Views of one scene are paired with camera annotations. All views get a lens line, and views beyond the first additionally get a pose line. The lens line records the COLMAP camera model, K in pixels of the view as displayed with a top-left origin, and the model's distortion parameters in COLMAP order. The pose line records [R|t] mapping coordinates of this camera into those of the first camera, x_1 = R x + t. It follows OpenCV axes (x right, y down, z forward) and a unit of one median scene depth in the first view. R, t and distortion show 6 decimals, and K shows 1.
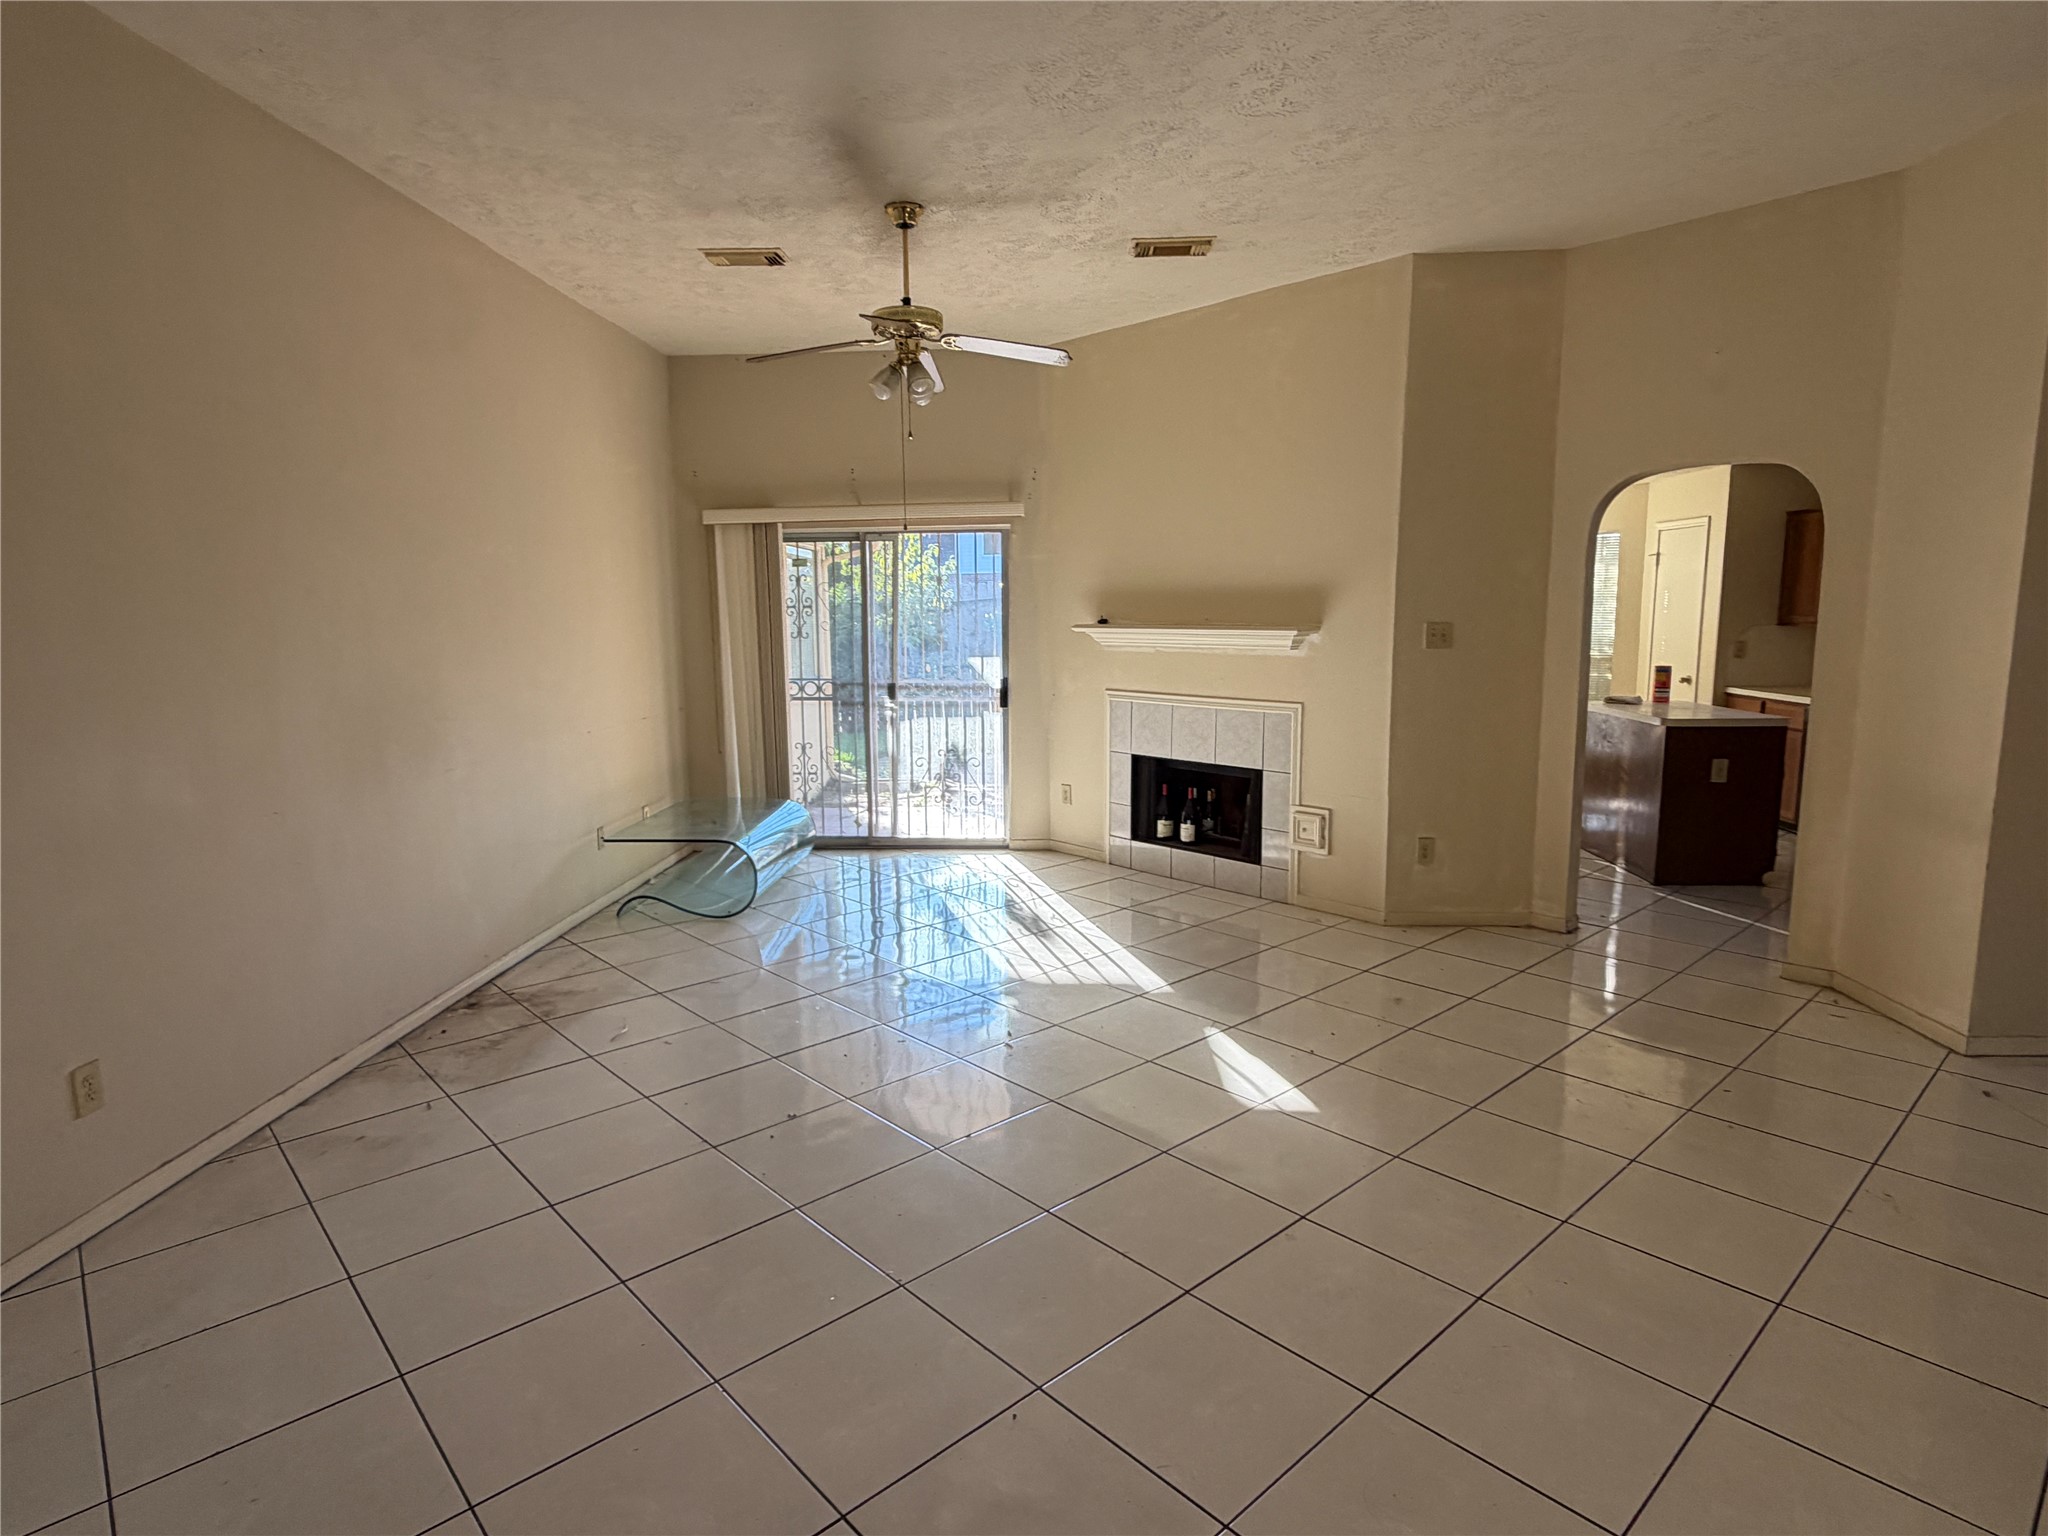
lens RADIAL K [[1108.2, 0, 1029.3], [0, 1108.2, 766.9], [0, 0, 1]] dist [0.002074, 0.000516]
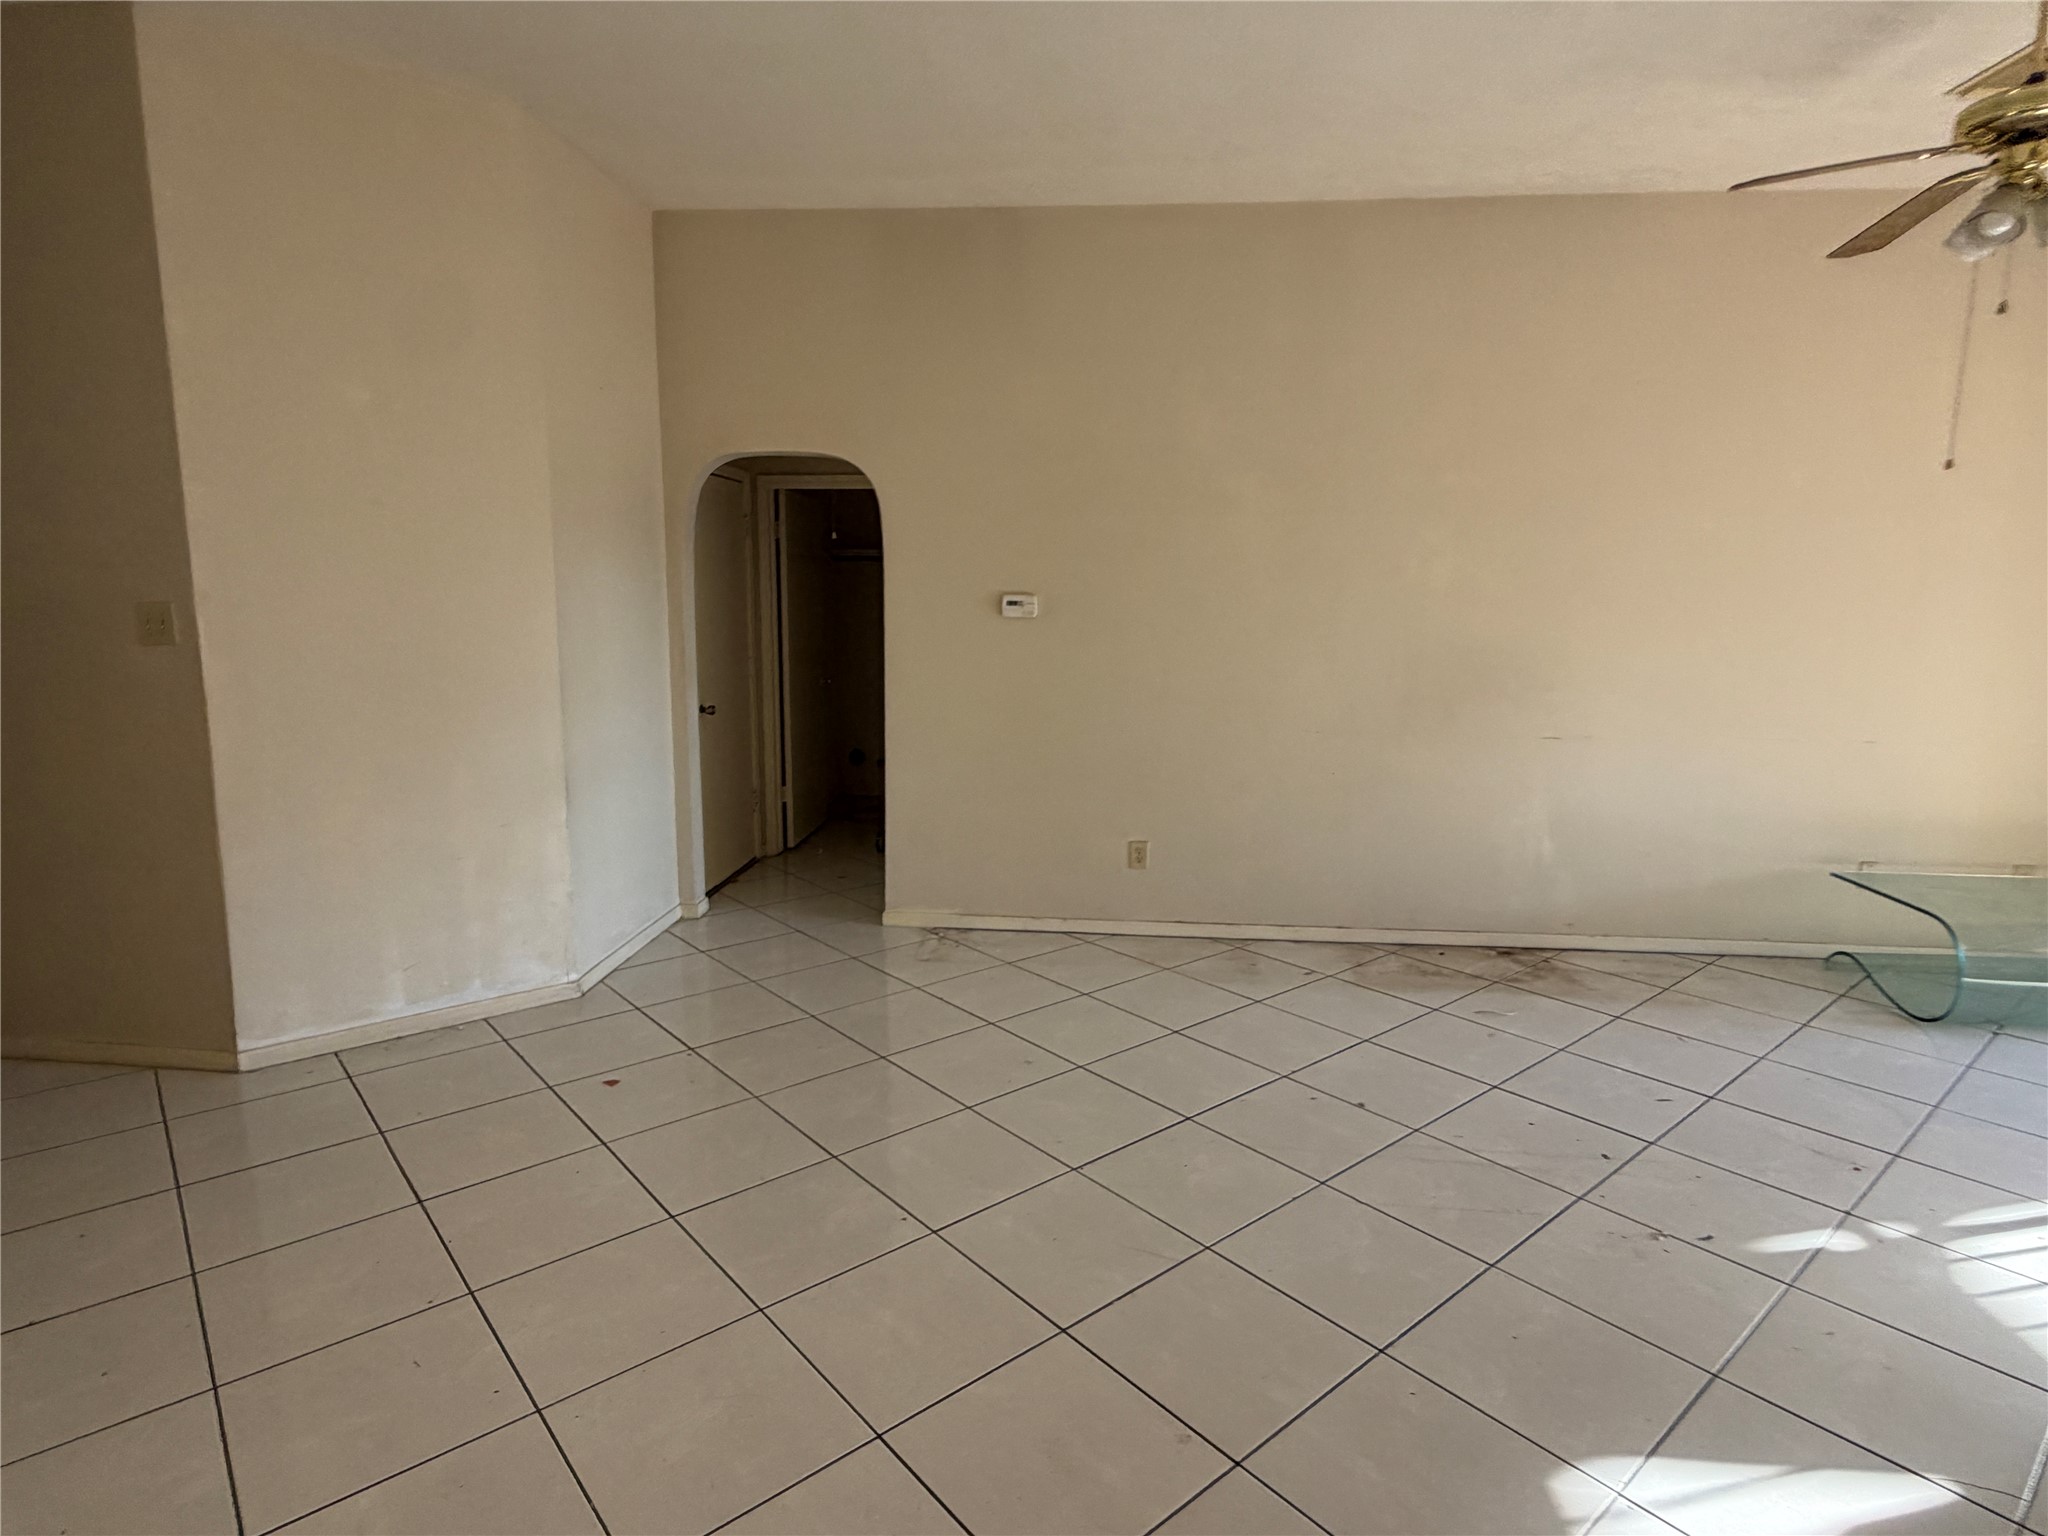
lens RADIAL K [[1116.3, 0, 1005.5], [0, 1116.3, 768.9], [0, 0, 1]] dist [-0.002647, 0.000945]
pose [[-0.048466, 0.173648, -0.983614, 0.448065], [-0.148915, 0.972509, 0.179025, -0.065653], [0.987661, 0.155152, -0.021275, 0.407763]]
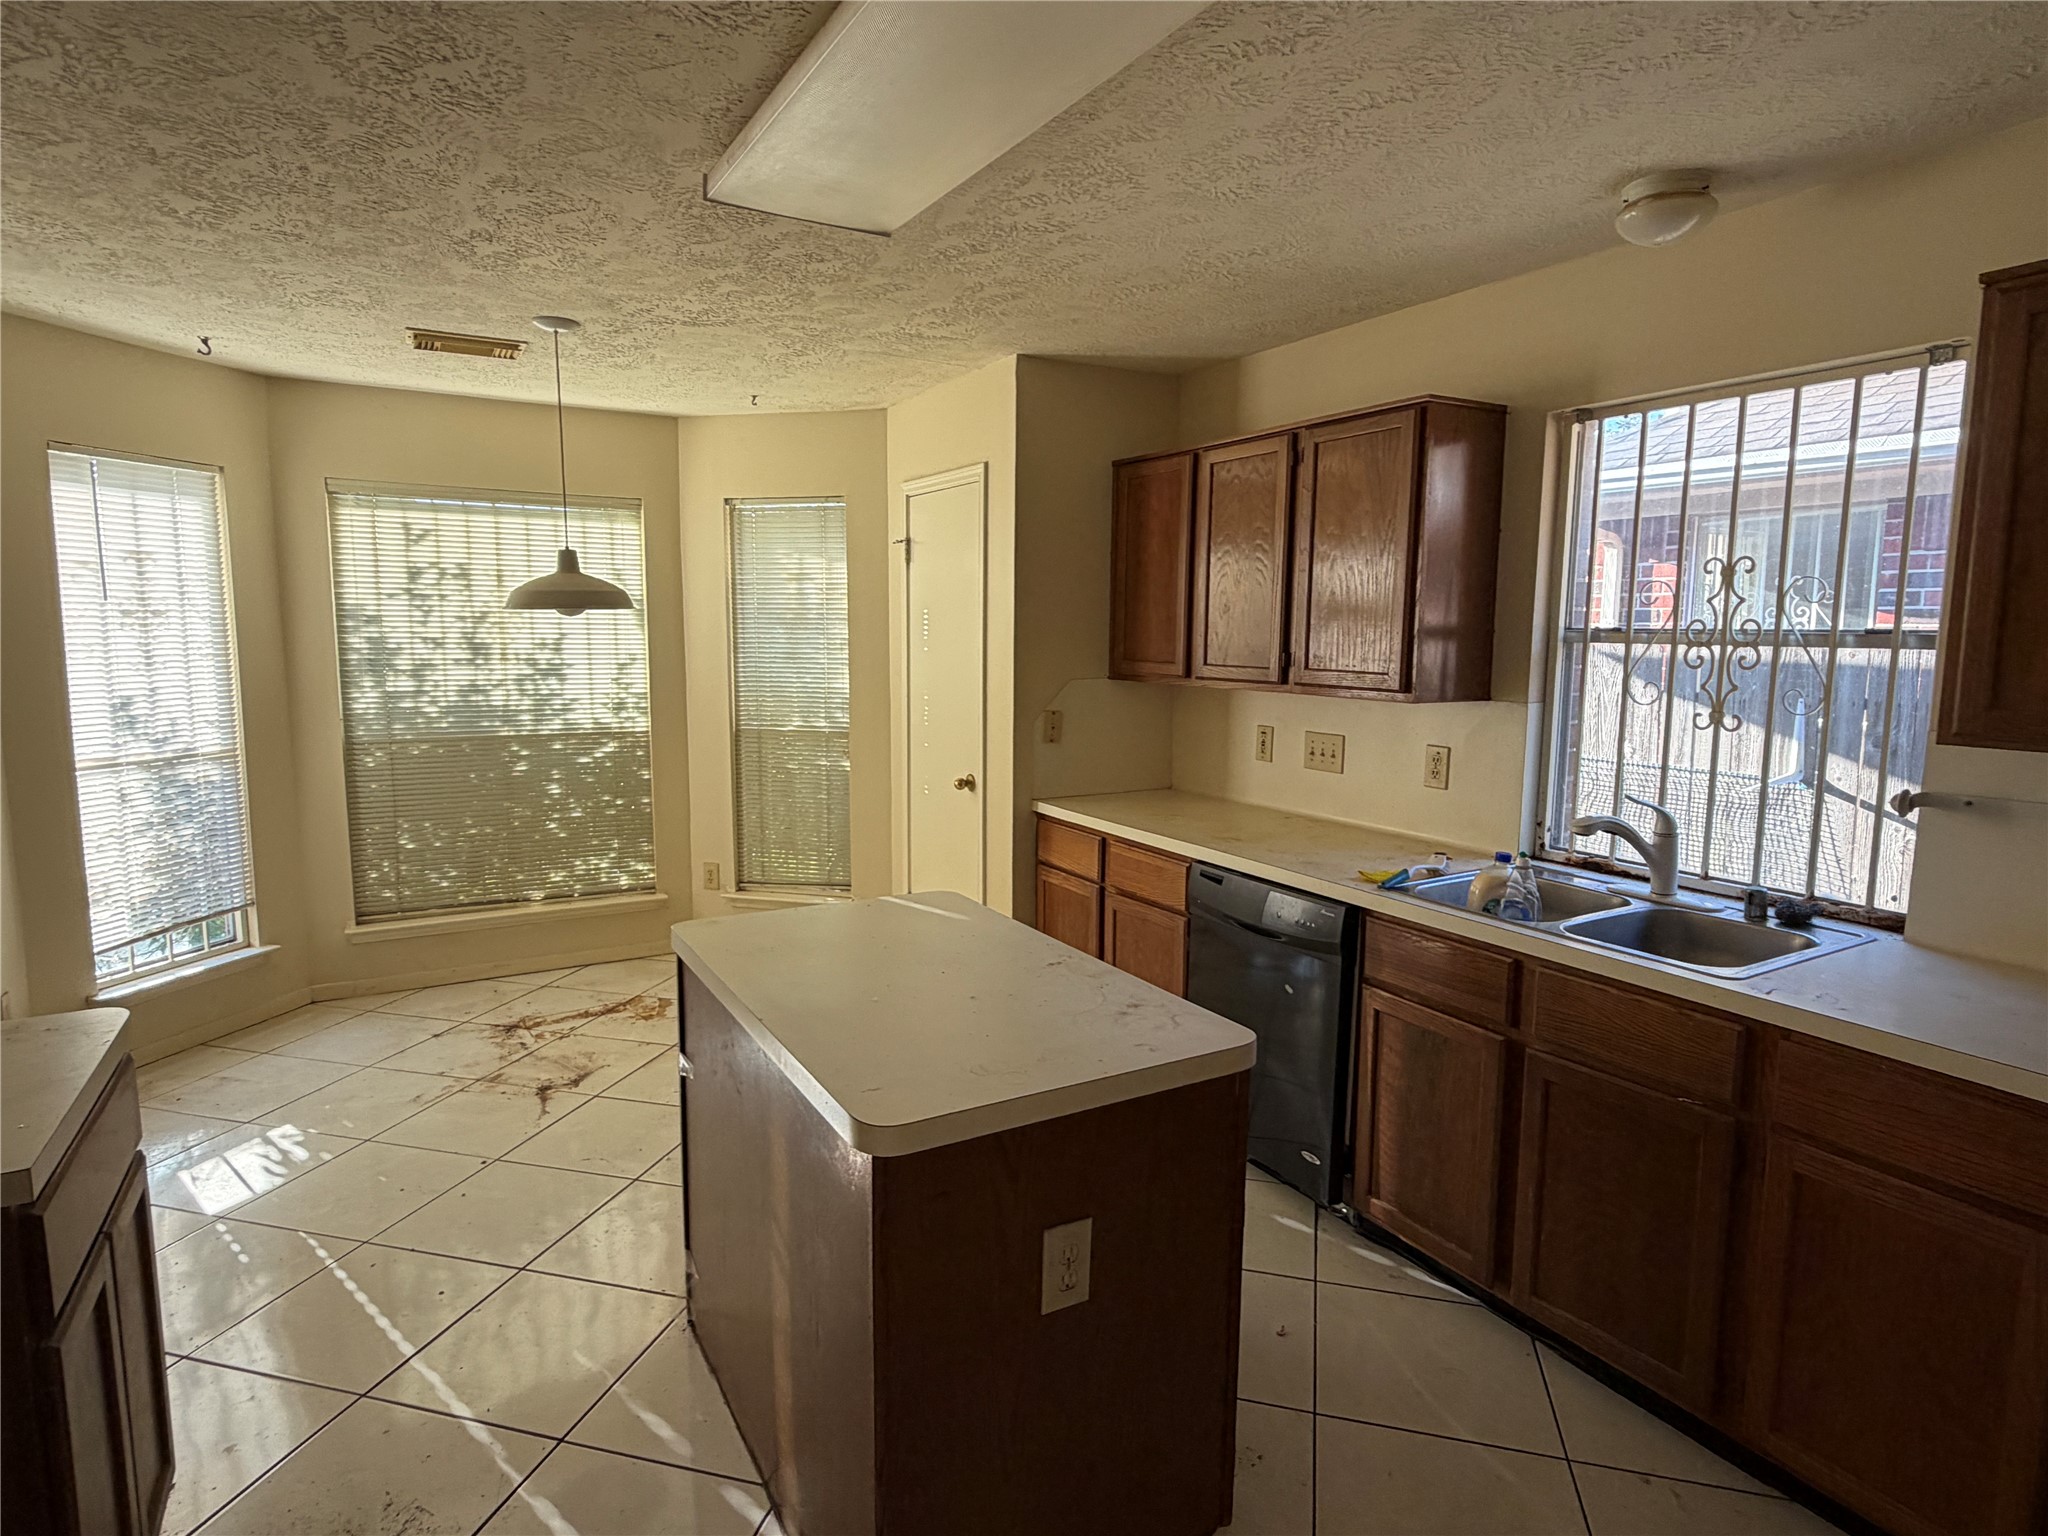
lens RADIAL K [[1112.1, 0, 1023.2], [0, 1112.1, 768.0], [0, 0, 1]] dist [0.000535, -0.000666]
pose [[0.841933, -0.050147, 0.537247, 0.519005], [0.059238, 0.998244, 0.000344, -0.128962], [-0.536321, 0.031536, 0.843425, 0.846717]]
